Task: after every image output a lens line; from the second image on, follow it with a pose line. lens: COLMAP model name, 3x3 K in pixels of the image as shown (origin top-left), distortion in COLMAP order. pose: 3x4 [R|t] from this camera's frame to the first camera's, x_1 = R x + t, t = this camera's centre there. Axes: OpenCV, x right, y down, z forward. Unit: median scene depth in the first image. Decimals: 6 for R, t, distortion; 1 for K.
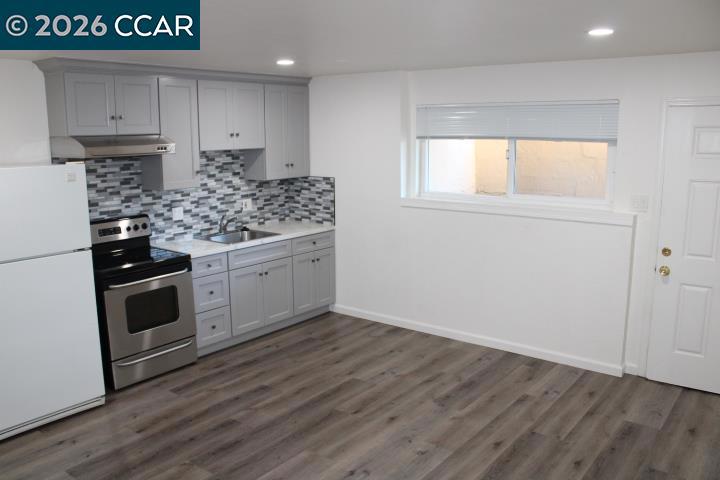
lens RADIAL K [[610.7, 0, 360.0], [0, 610.7, 240.0], [0, 0, 1]] dist [-0.149817, 0.124061]
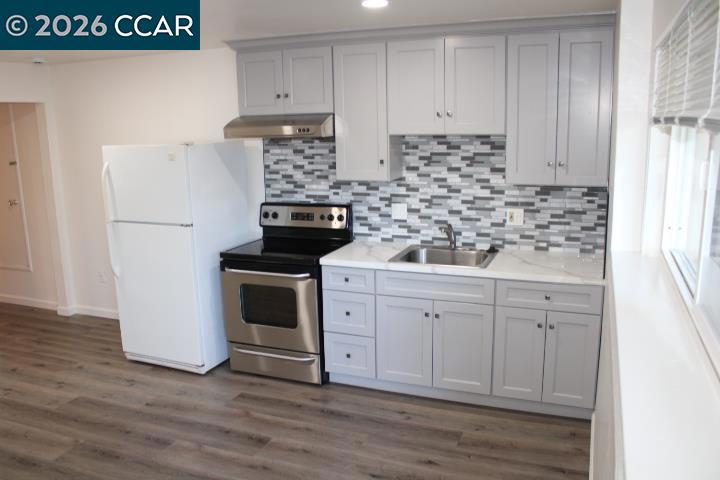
lens RADIAL K [[610.7, 0, 360.0], [0, 610.7, 240.0], [0, 0, 1]] dist [-0.149817, 0.124061]
pose [[0.271552, 0.190070, -0.943469, 0.468480], [-0.153091, 0.976354, 0.152632, -0.124471], [0.950170, 0.102989, 0.294228, 0.721386]]
